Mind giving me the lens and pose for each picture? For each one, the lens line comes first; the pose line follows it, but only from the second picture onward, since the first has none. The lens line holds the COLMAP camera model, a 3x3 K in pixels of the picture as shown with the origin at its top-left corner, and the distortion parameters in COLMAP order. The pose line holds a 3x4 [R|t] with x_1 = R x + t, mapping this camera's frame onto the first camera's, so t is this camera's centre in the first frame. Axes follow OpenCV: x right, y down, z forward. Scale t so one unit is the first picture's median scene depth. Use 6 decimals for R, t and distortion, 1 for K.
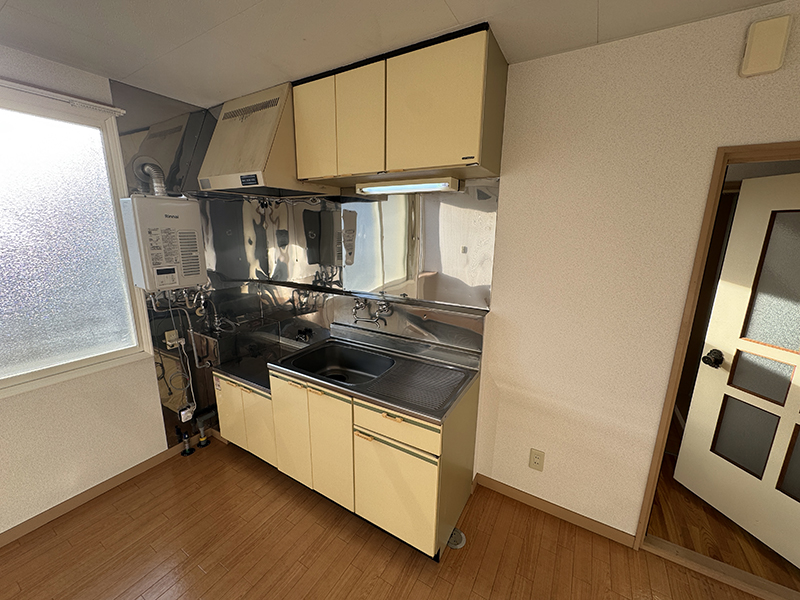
lens RADIAL K [[317.0, 0, 400.7], [0, 317.0, 302.2], [0, 0, 1]] dist [-0.000525, -0.000363]
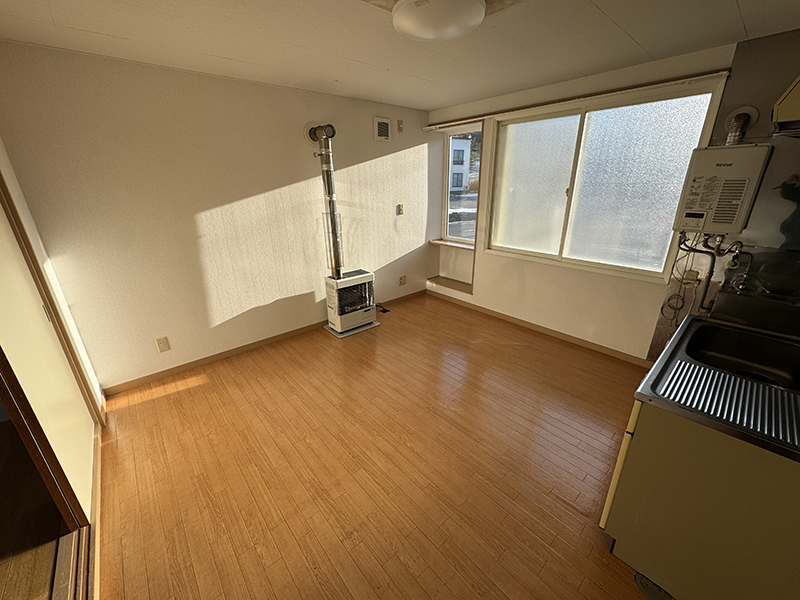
lens RADIAL K [[317.0, 0, 407.3], [0, 317.0, 299.5], [0, 0, 1]] dist [-0.000525, -0.000363]
pose [[-0.301796, 0.323127, -0.896944, 0.725002], [-0.200244, 0.898341, 0.391007, -0.064836], [0.932106, 0.297612, -0.206411, 0.357718]]
